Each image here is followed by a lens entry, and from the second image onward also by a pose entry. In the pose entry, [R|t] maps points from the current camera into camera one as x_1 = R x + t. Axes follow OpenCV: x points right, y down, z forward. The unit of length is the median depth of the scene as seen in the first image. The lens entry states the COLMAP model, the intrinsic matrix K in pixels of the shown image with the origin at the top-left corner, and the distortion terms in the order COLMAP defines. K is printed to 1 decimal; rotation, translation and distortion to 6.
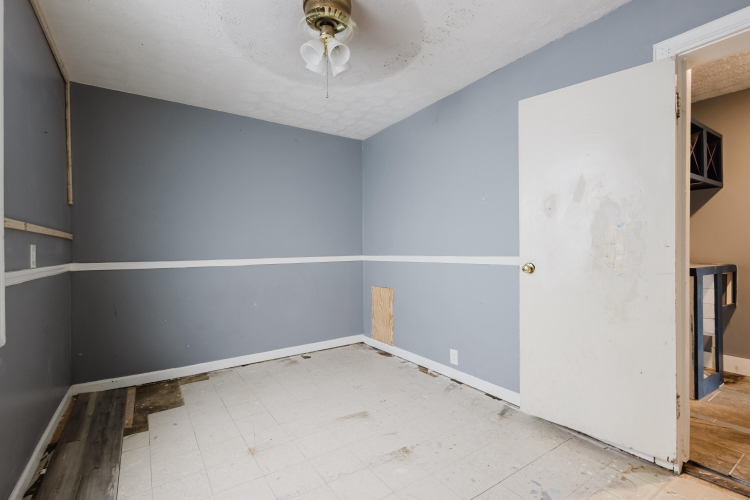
lens RADIAL K [[345.1, 0, 376.5], [0, 345.1, 248.3], [0, 0, 1]] dist [0.008699, -0.000485]
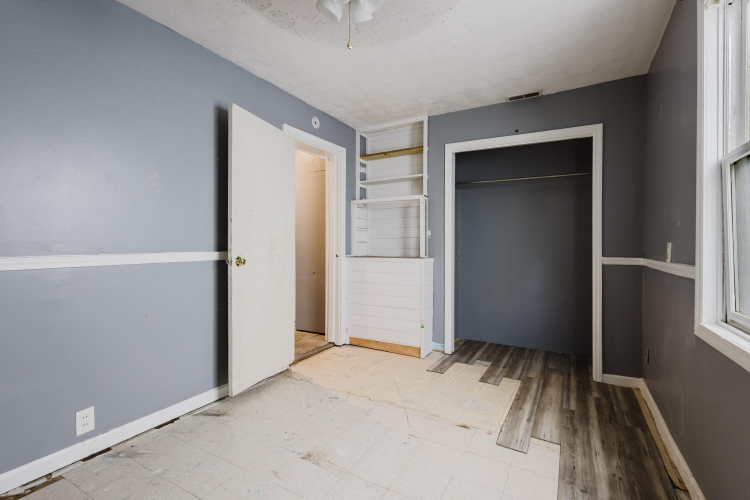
lens RADIAL K [[345.1, 0, 376.5], [0, 345.1, 248.3], [0, 0, 1]] dist [0.008699, -0.000485]
pose [[-0.446887, -0.004214, 0.894580, -0.605149], [-0.001884, 0.999991, 0.003770, 0.009649], [-0.894588, 0.000000, -0.446891, 0.901603]]
